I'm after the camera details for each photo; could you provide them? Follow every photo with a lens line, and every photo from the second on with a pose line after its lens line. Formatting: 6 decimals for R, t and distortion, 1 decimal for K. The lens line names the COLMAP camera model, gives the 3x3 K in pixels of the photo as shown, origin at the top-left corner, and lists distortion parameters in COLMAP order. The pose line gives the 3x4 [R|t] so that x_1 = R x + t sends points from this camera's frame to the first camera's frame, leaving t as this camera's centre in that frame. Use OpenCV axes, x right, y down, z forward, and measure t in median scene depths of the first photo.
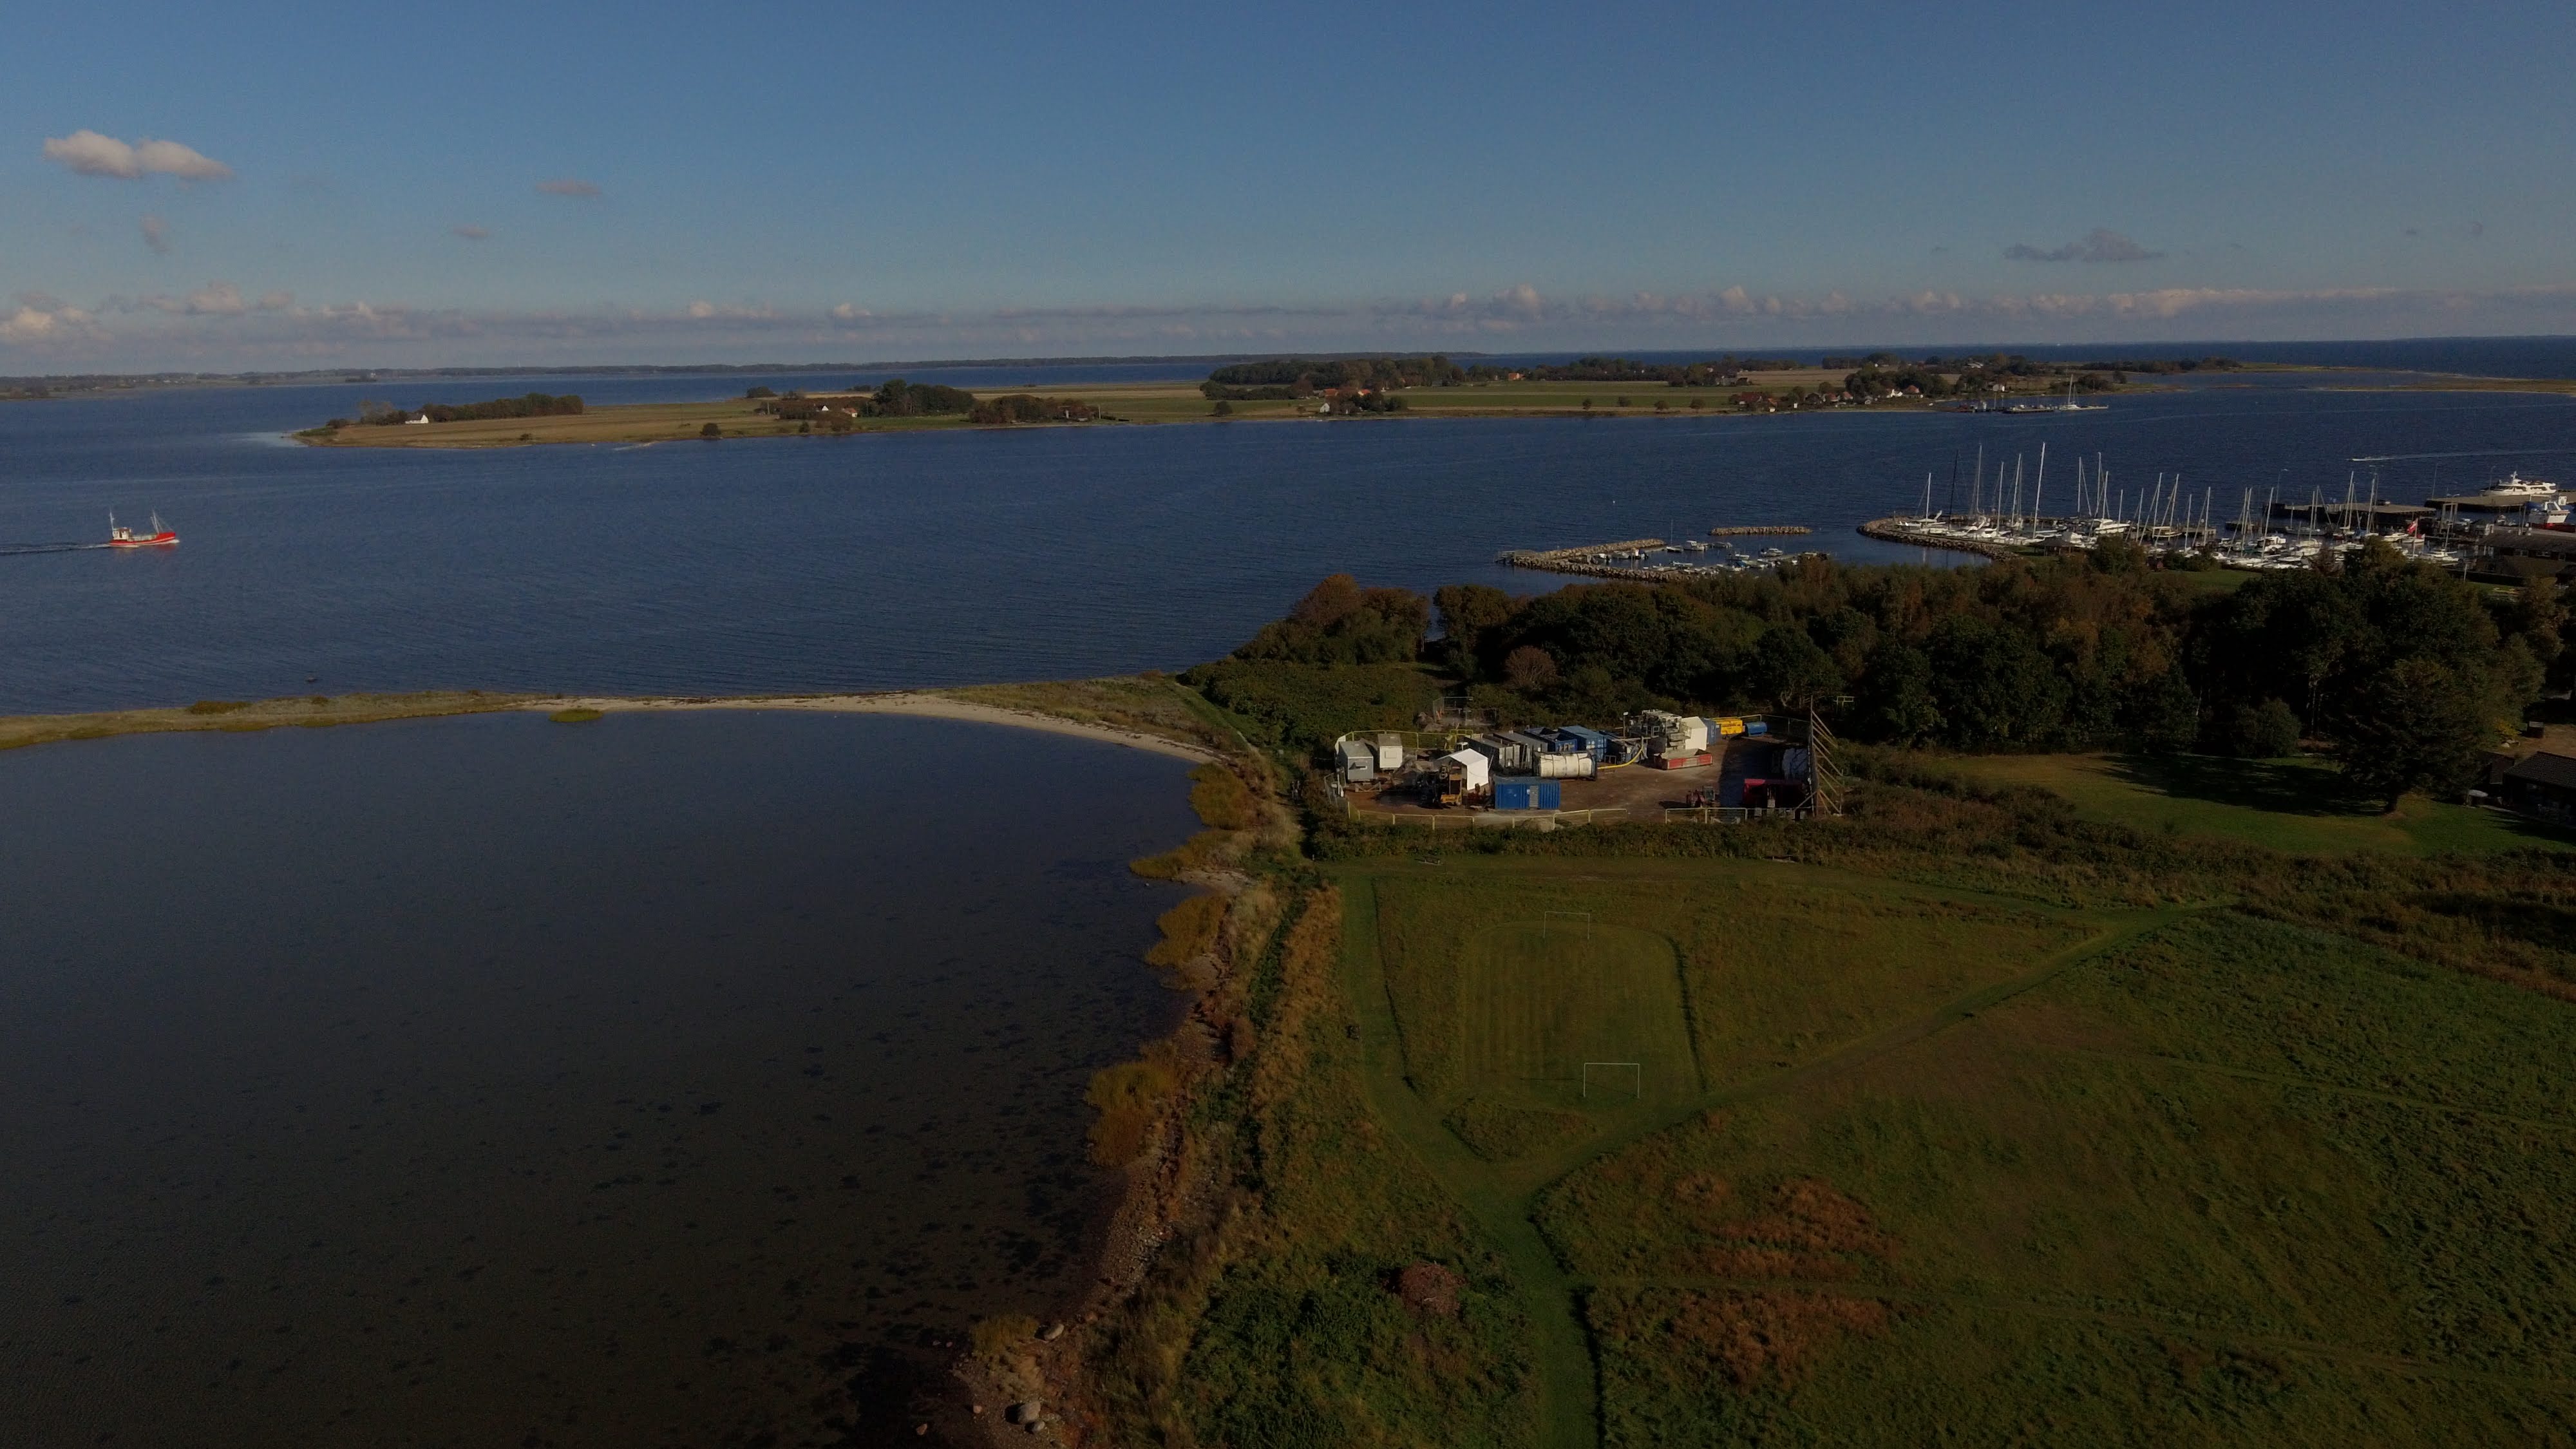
lens RADIAL K [[1742.3, 0, 1270.1], [0, 1742.3, 735.8], [0, 0, 1]] dist [0.003929, 0.003074]
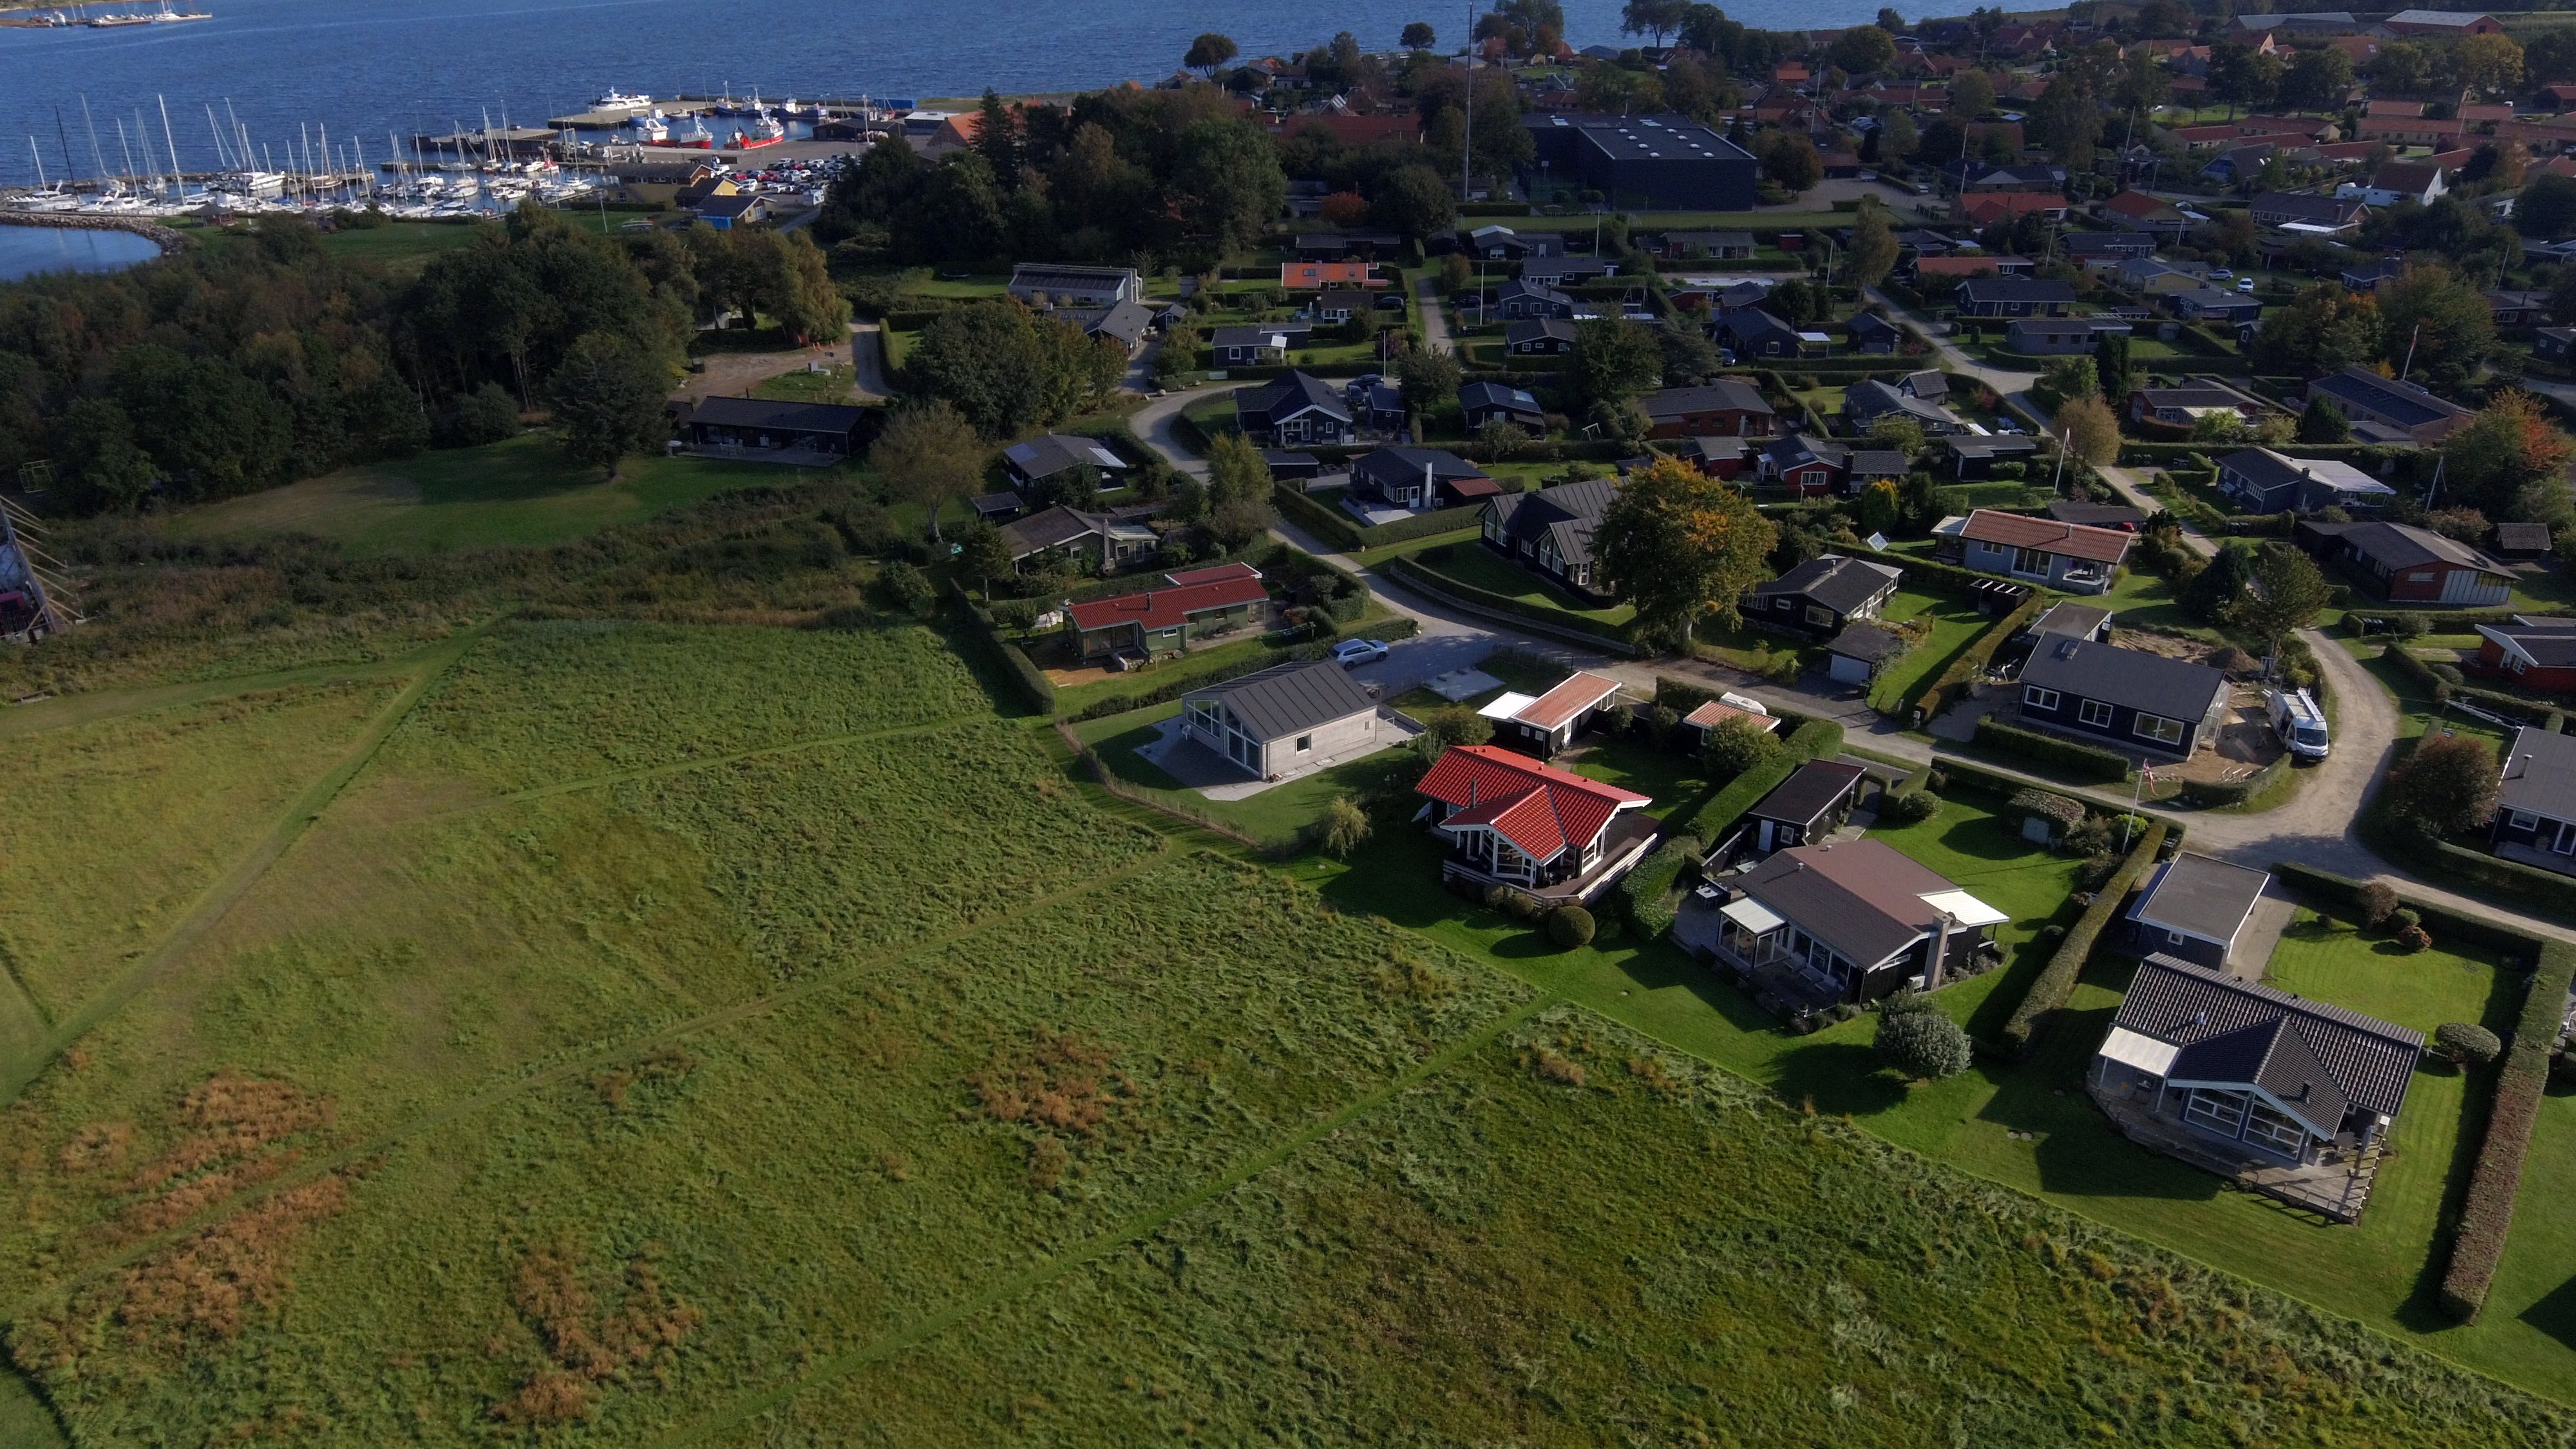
lens RADIAL K [[1742.0, 0, 1259.8], [0, 1742.0, 736.5], [0, 0, 1]] dist [-0.001386, 0.002057]
pose [[0.582381, -0.337093, 0.739730, 0.001222], [0.170728, 0.940395, 0.294124, -0.052131], [-0.794786, -0.045000, 0.605219, -0.009103]]
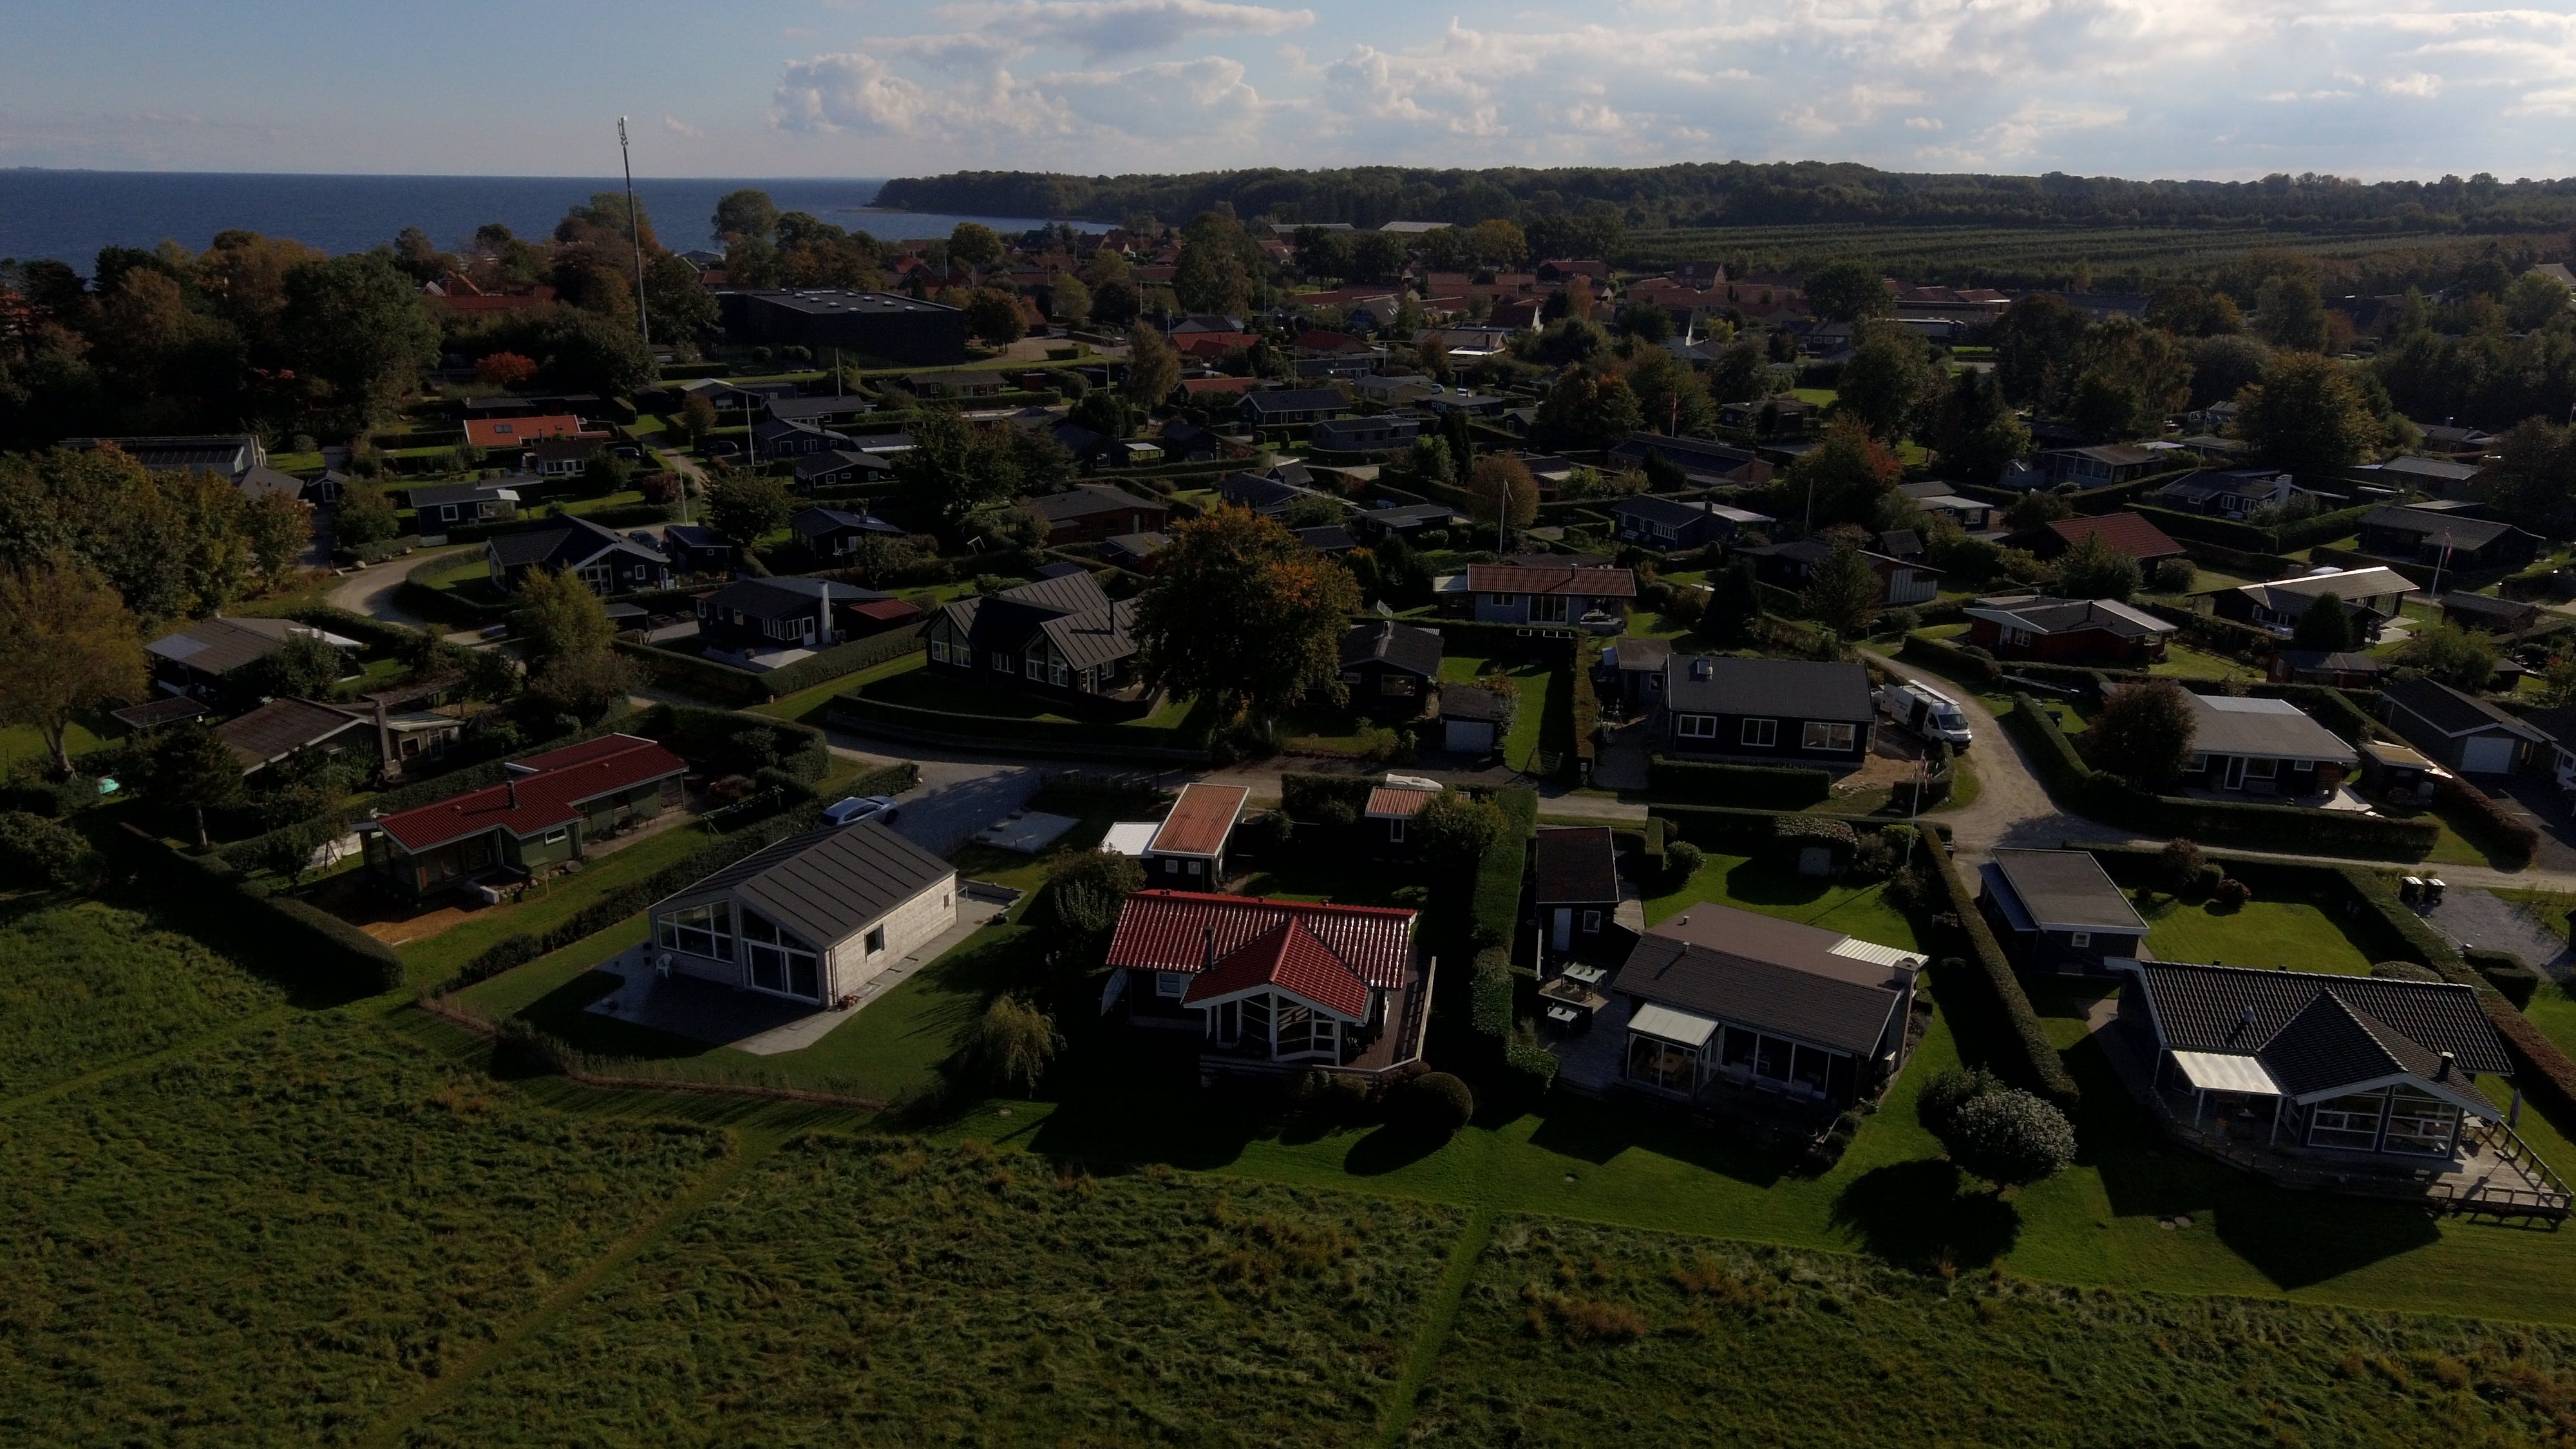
lens RADIAL K [[1742.0, 0, 1259.8], [0, 1742.0, 736.5], [0, 0, 1]] dist [-0.001386, 0.002057]
pose [[0.102867, -0.285948, 0.952708, 0.112785], [0.199268, 0.944297, 0.261908, 0.005734], [-0.974531, 0.162903, 0.154118, 0.209059]]
